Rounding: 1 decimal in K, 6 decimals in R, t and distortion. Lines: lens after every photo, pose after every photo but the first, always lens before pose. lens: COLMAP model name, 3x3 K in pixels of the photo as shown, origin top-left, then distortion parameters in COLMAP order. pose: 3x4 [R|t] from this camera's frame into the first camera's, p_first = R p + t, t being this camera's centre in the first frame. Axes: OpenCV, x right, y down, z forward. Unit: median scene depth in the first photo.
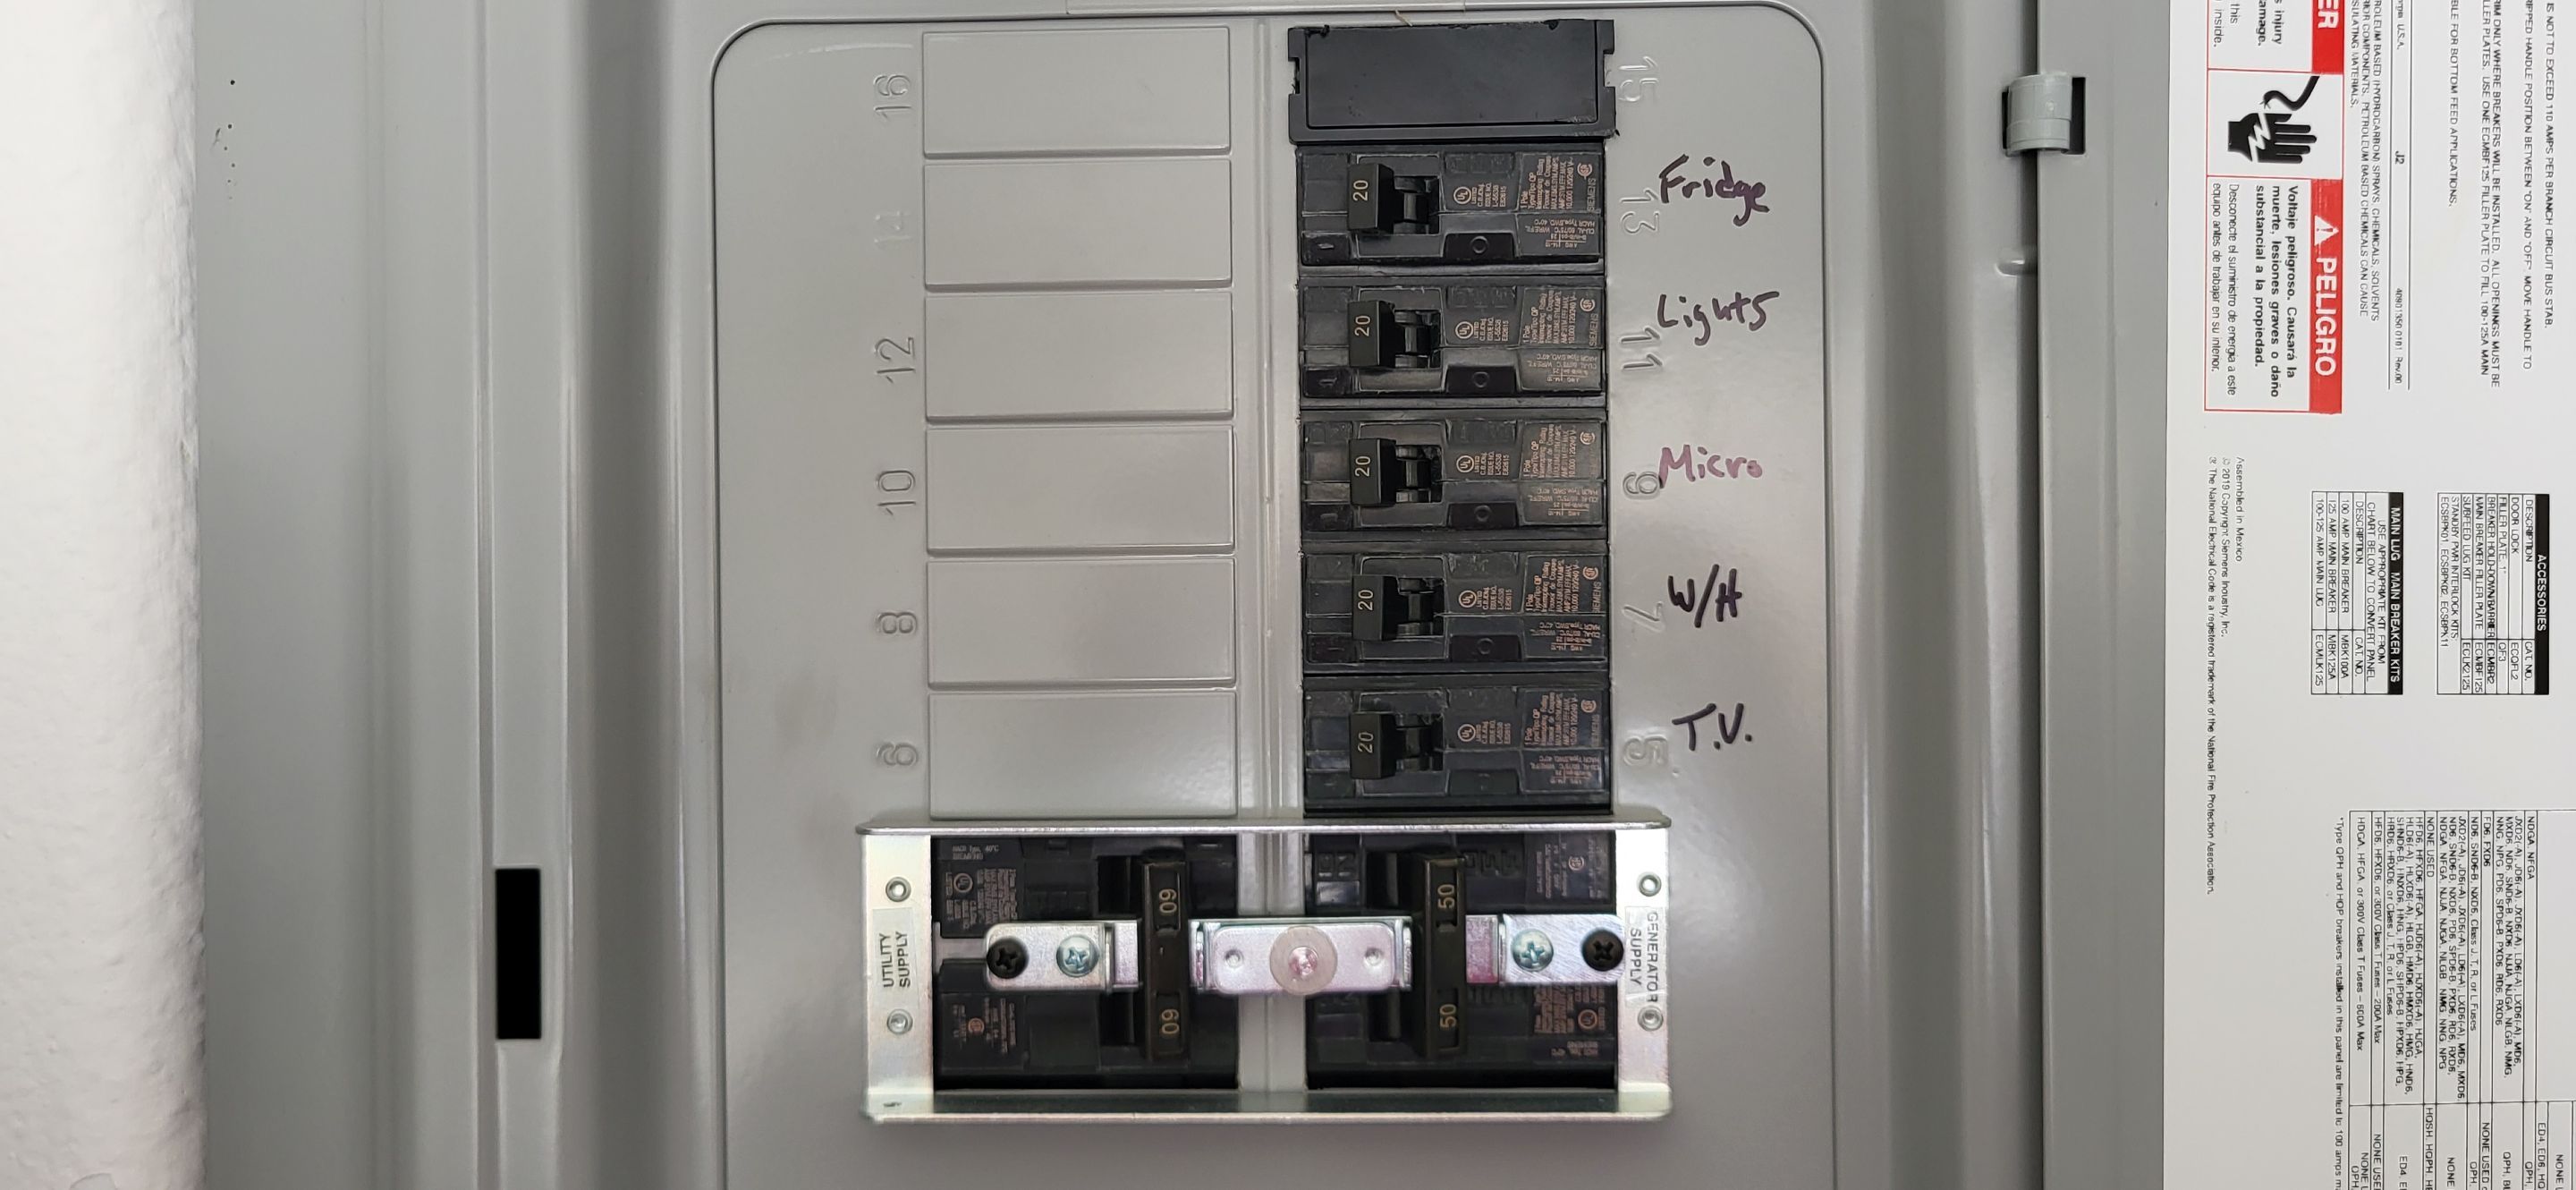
lens RADIAL K [[2903.1, 0, 1288.0], [0, 2903.1, 595.0], [0, 0, 1]] dist [0.004474, 0.003273]
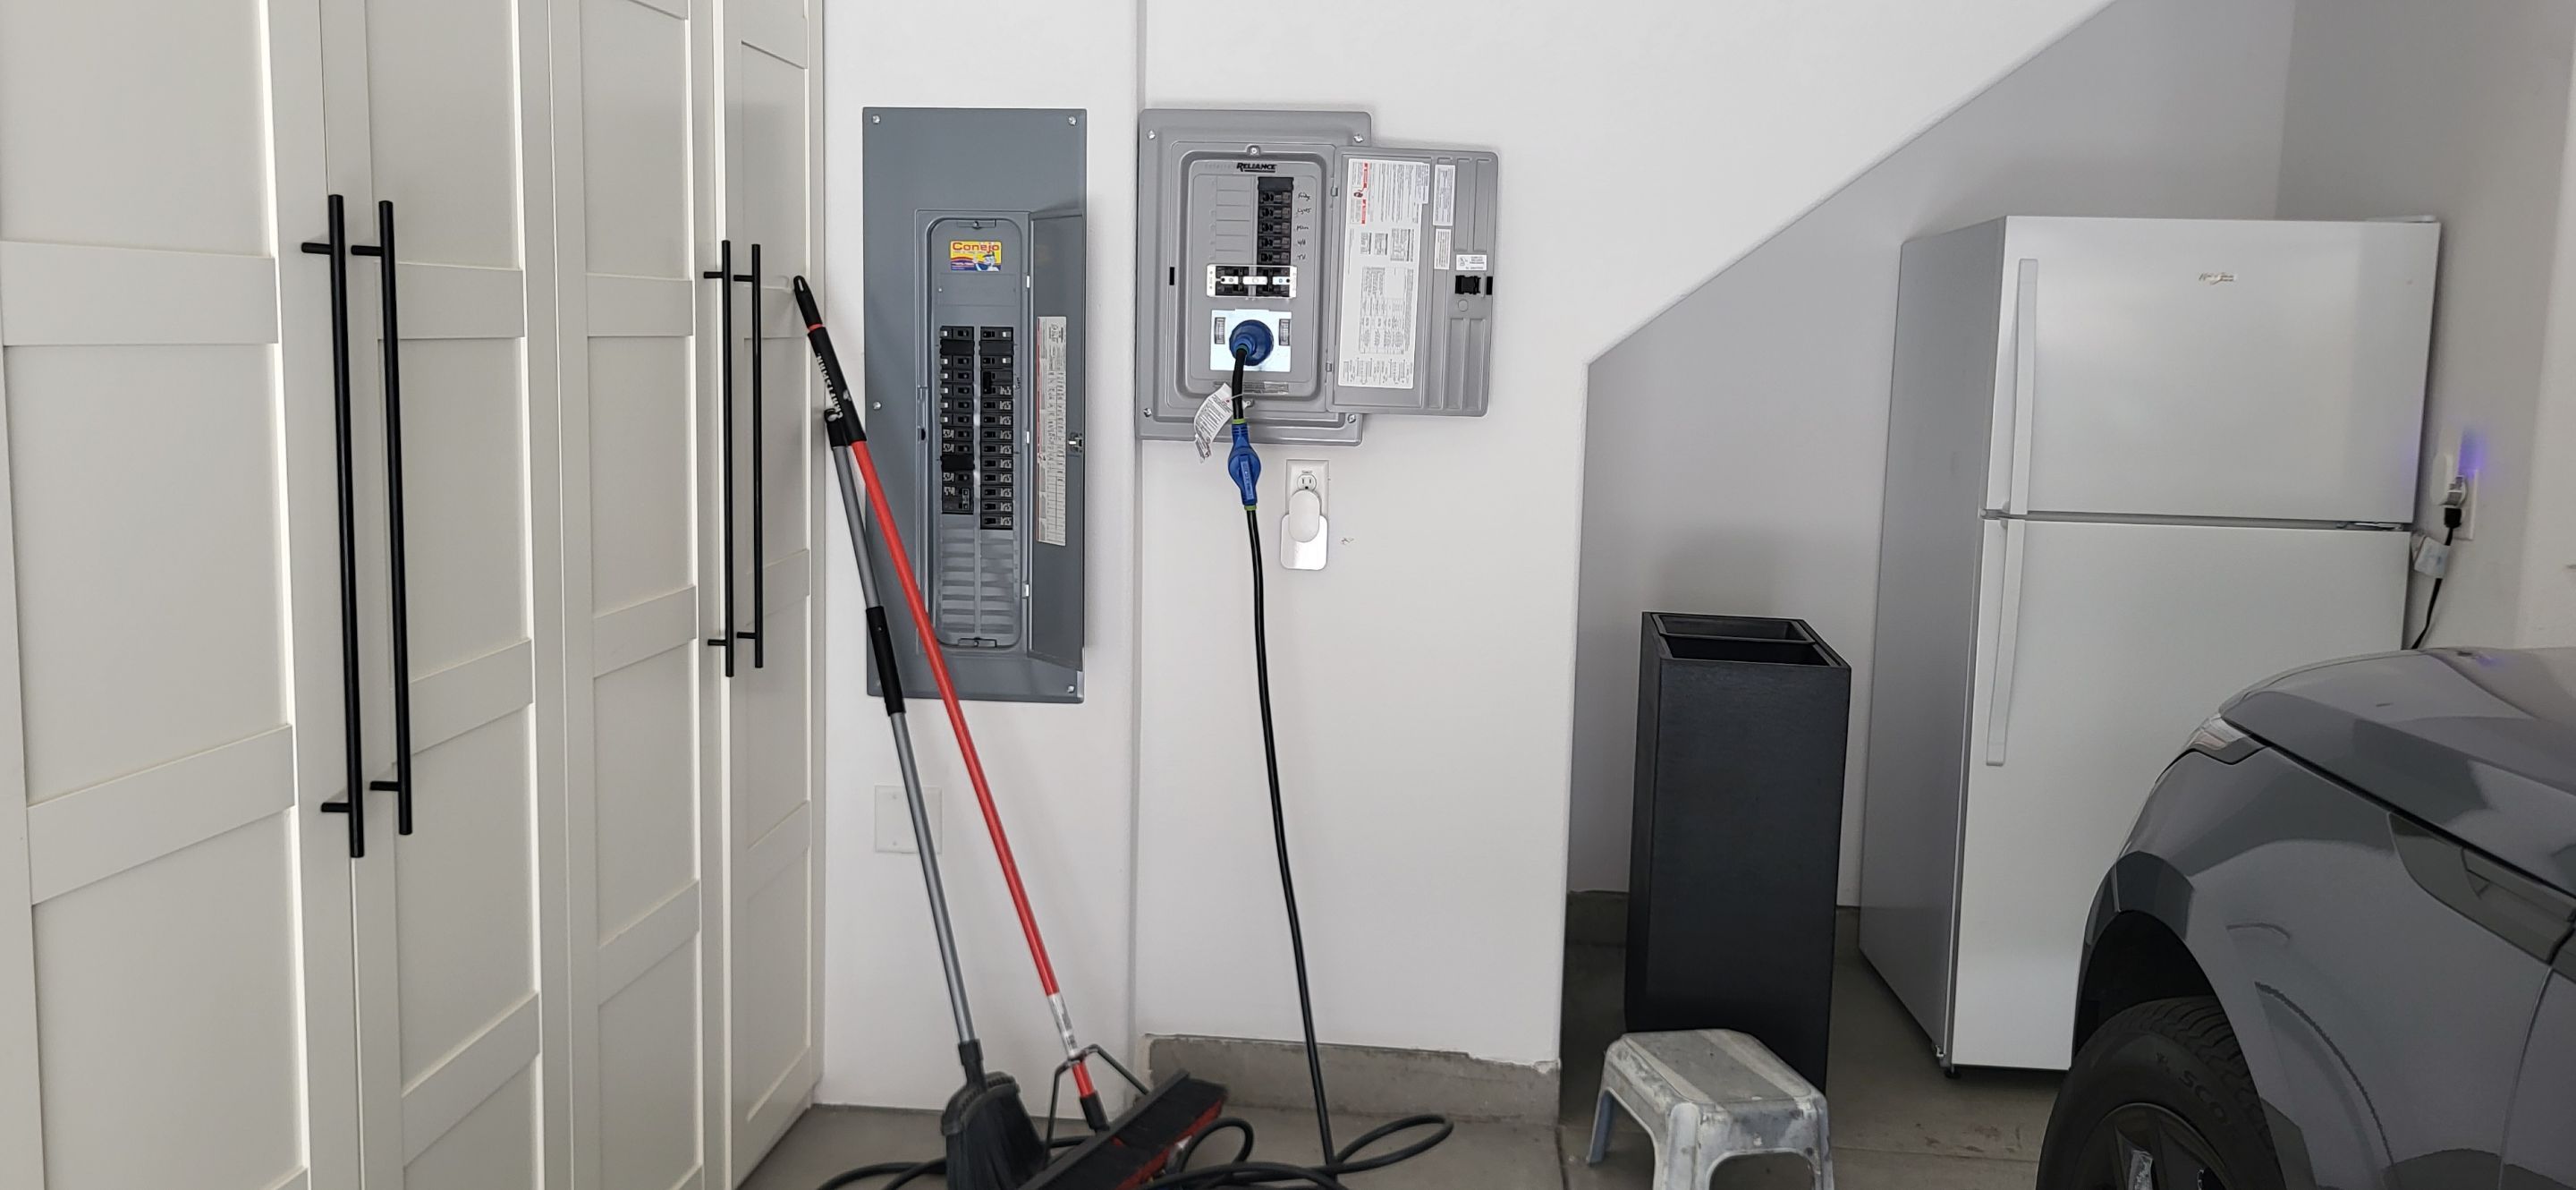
lens RADIAL K [[1858.4, 0, 1288.0], [0, 1858.4, 595.0], [0, 0, 1]] dist [0.004746, 0.000567]
pose [[0.998601, 0.042388, -0.031616, 0.338383], [-0.038229, 0.991767, 0.122214, 0.391486], [0.036536, -0.120834, 0.992000, -4.990088]]
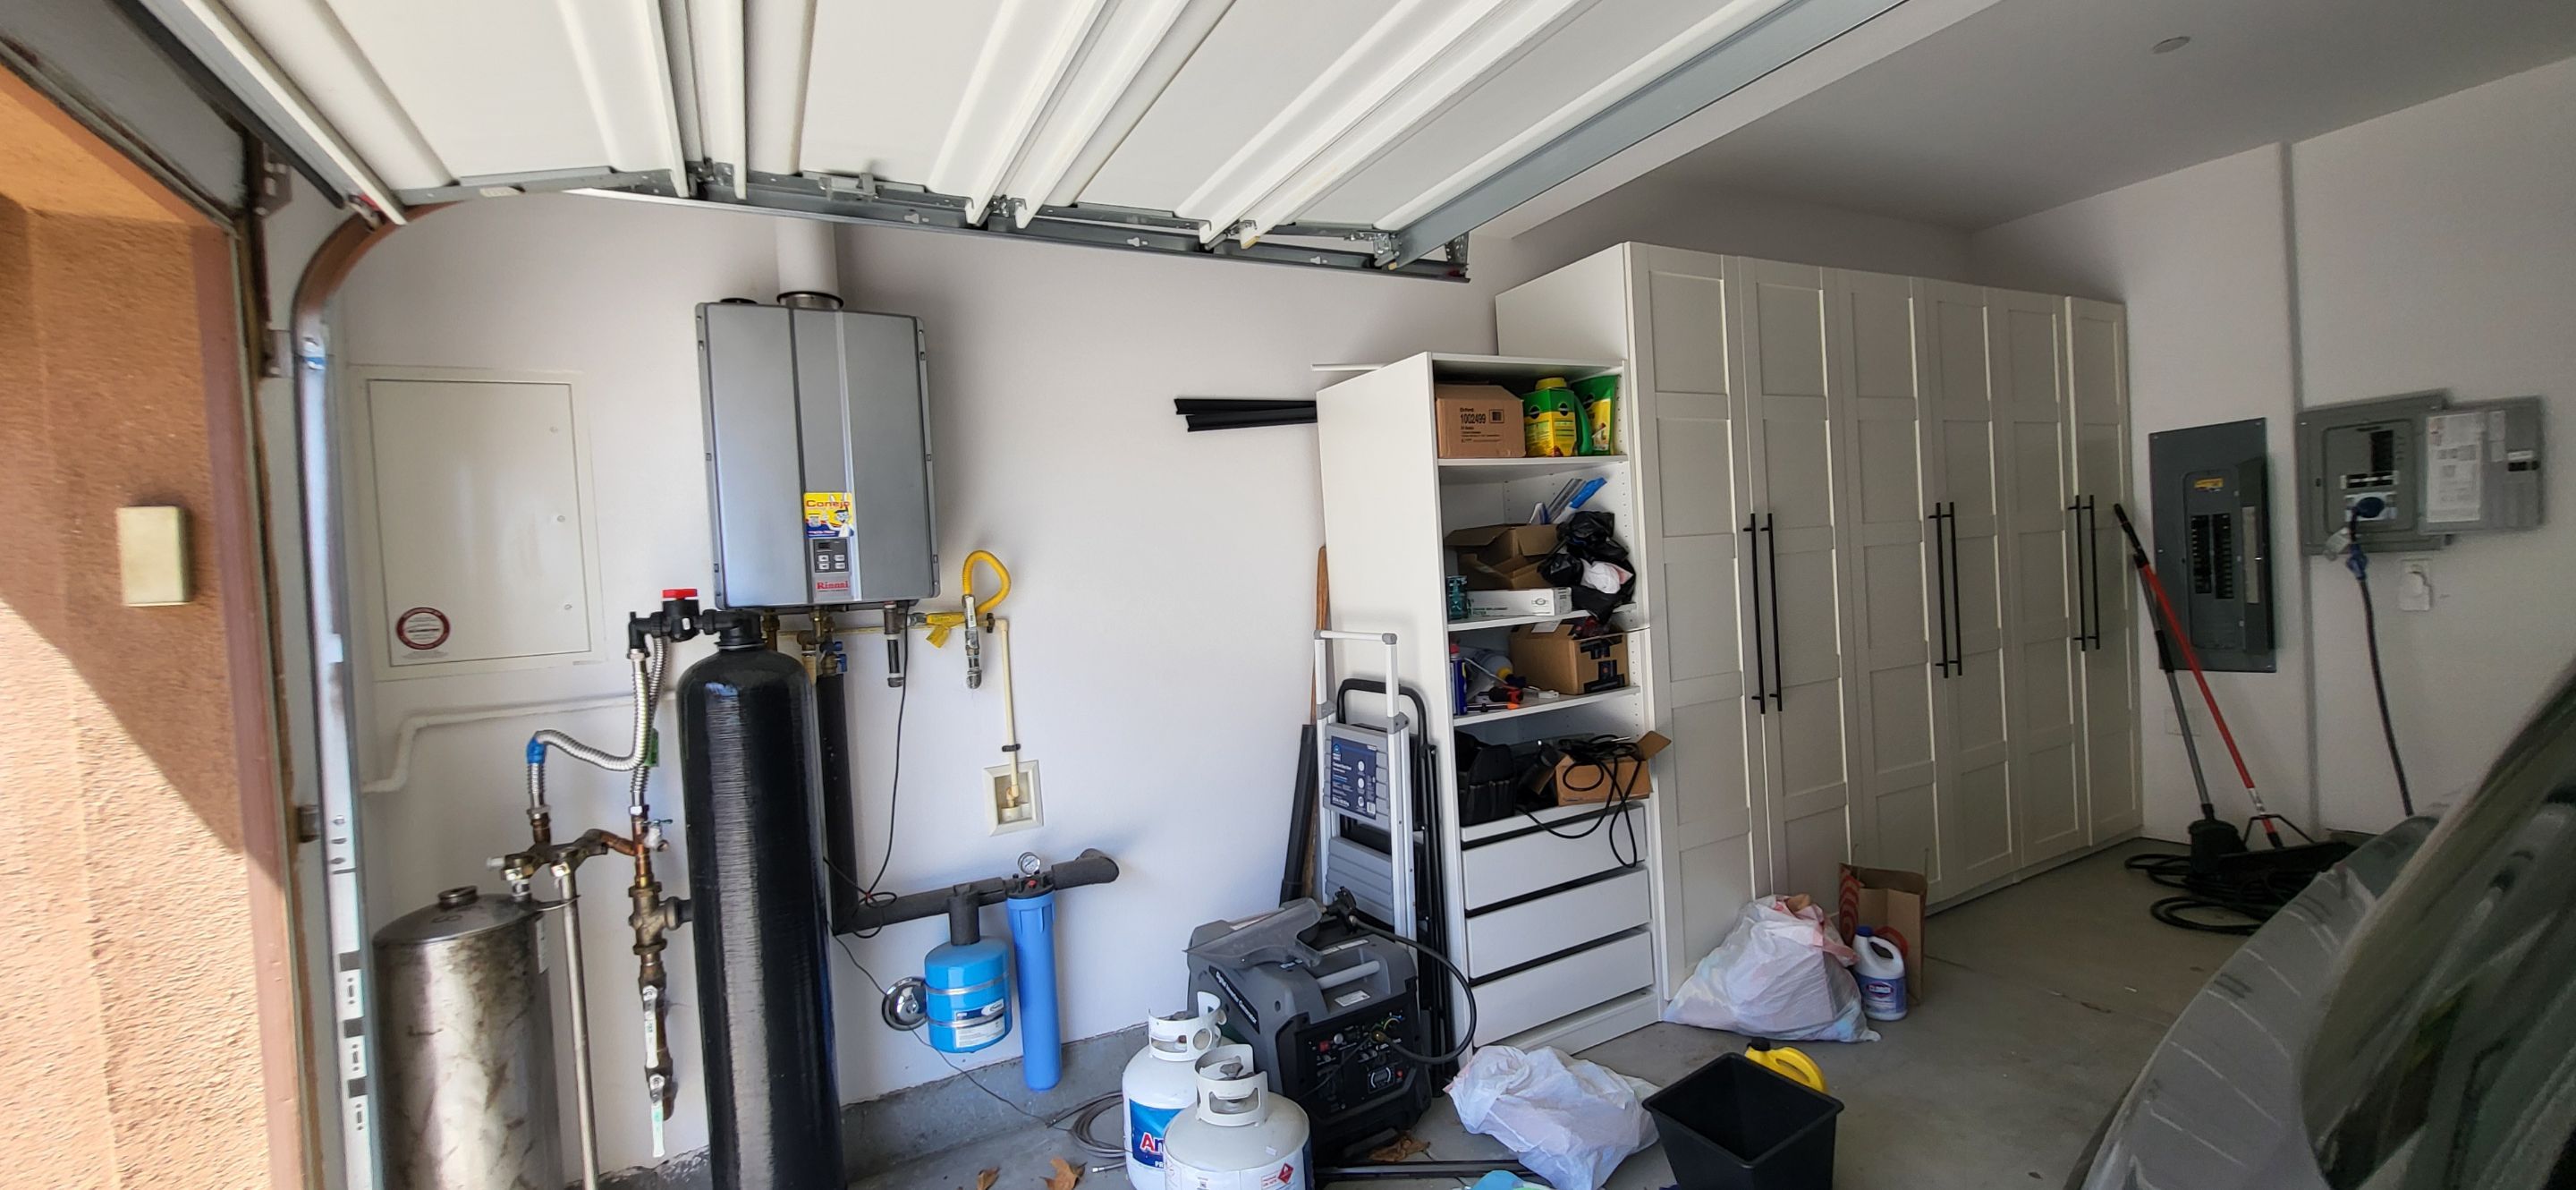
lens RADIAL K [[1028.6, 0, 1288.0], [0, 1028.6, 595.0], [0, 0, 1]] dist [-0.001455, -0.000083]
pose [[0.504152, -0.009305, -0.863565, 2.376968], [0.045539, 0.998837, 0.015824, 0.474255], [0.862413, -0.047304, 0.503990, -9.181544]]
